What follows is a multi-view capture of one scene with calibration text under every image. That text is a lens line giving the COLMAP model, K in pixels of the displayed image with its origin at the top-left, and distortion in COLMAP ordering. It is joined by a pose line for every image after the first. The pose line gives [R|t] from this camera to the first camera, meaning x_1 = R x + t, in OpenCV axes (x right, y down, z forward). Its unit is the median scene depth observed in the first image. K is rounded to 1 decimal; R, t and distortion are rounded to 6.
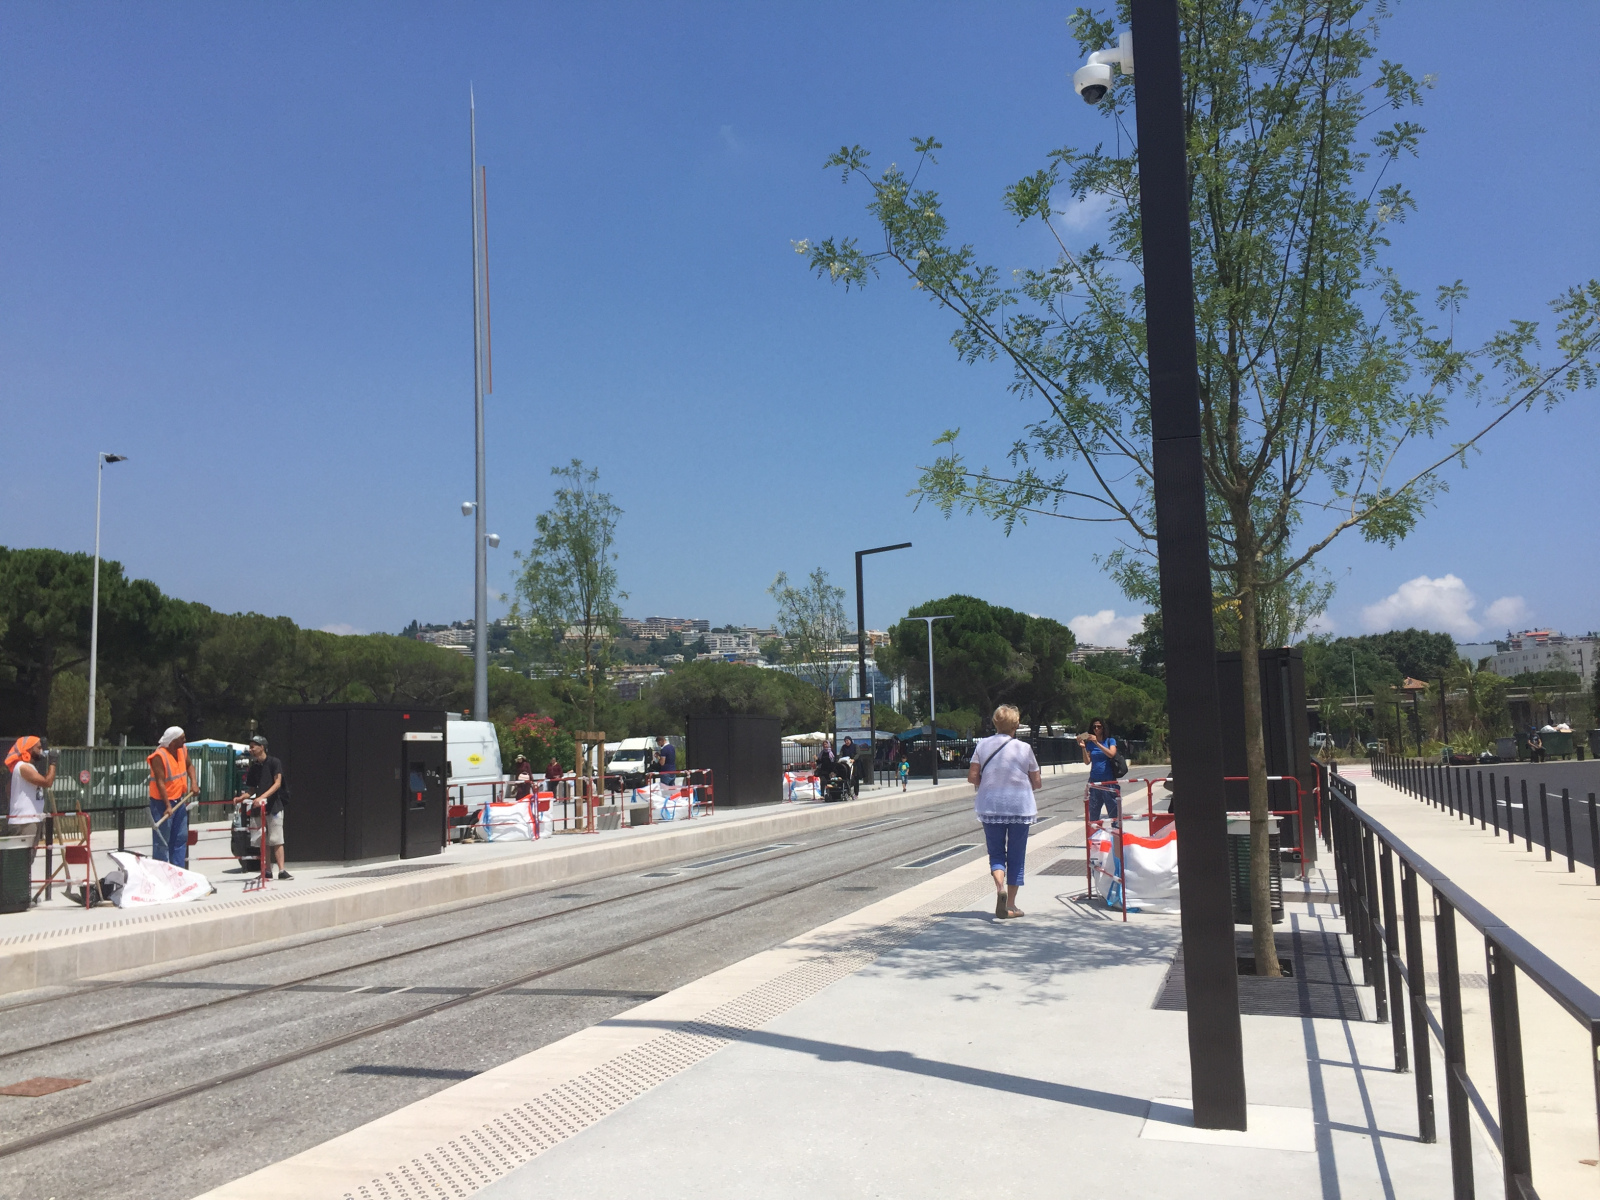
lens RADIAL K [[1360.6, 0, 798.9], [0, 1360.6, 602.6], [0, 0, 1]] dist [0.057029, -0.091339]
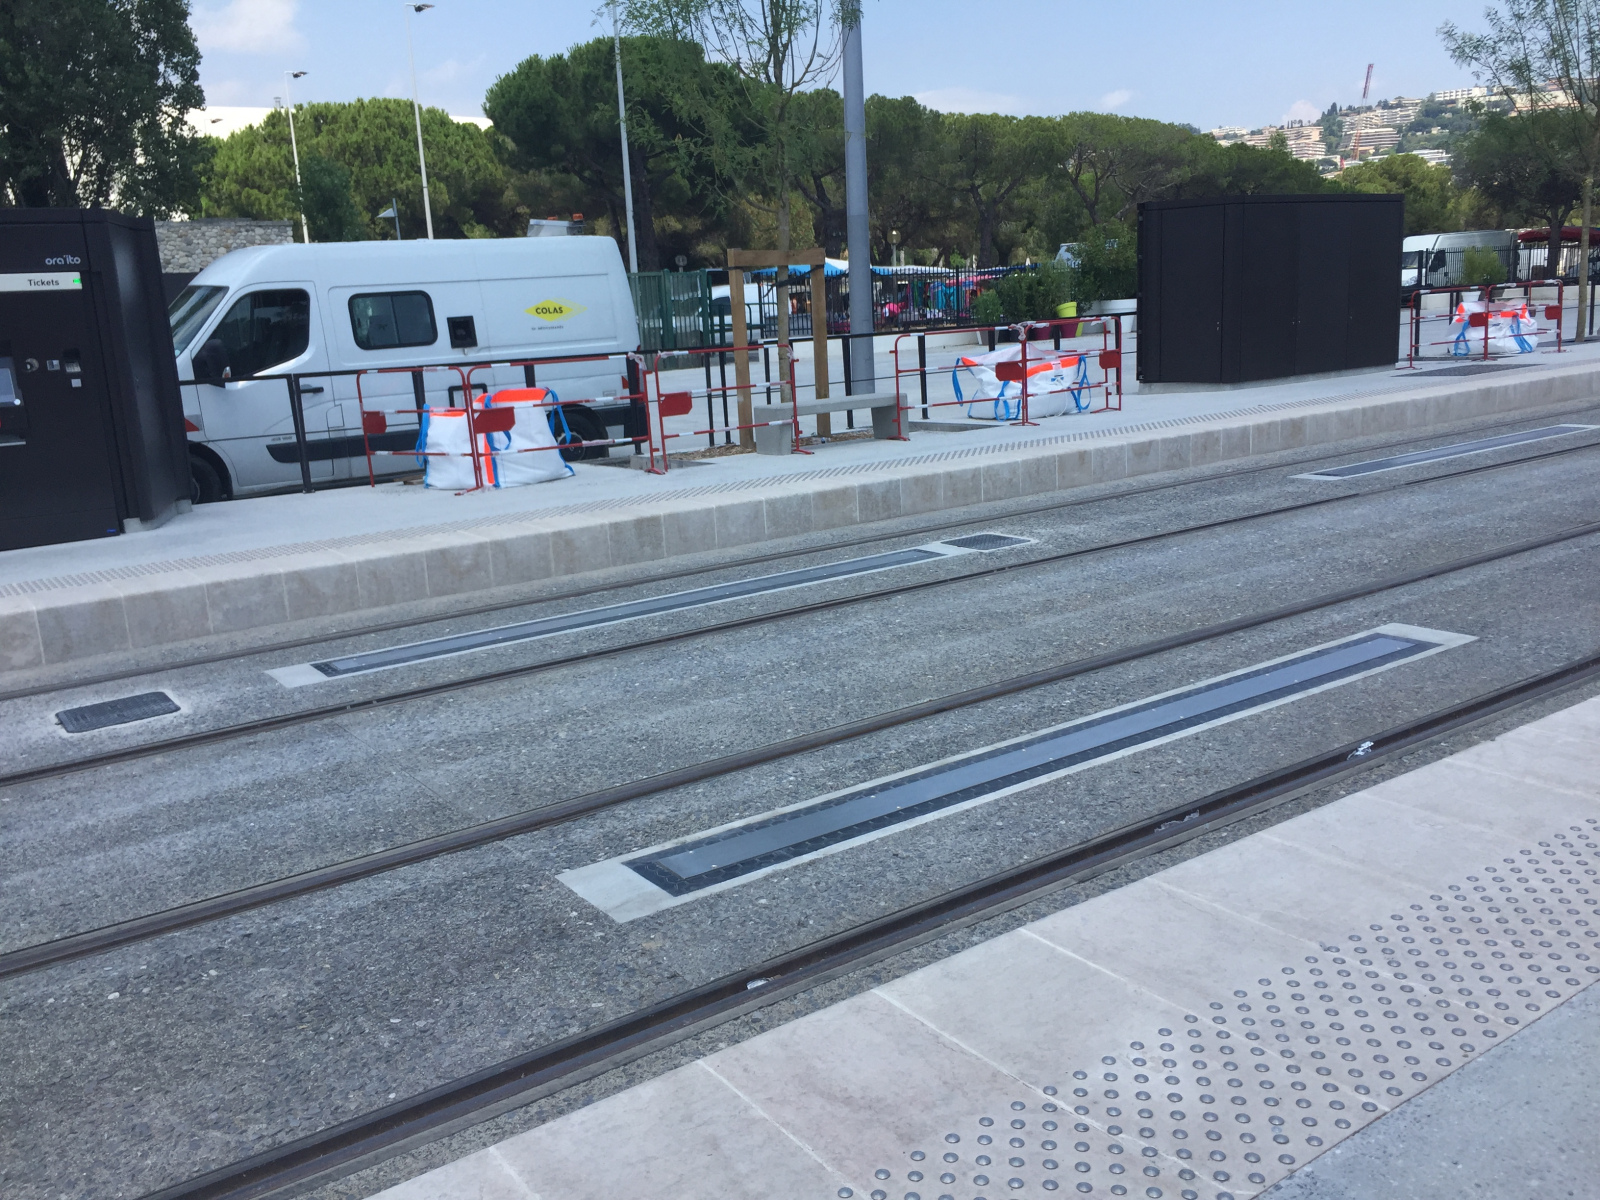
lens RADIAL K [[1360.6, 0, 801.3], [0, 1360.6, 600.2], [0, 0, 1]] dist [0.057029, -0.091339]
pose [[0.784448, 0.104190, -0.611380, 0.059494], [0.111182, 0.946193, 0.303903, 0.032913], [0.610148, -0.306370, 0.730655, 0.283239]]
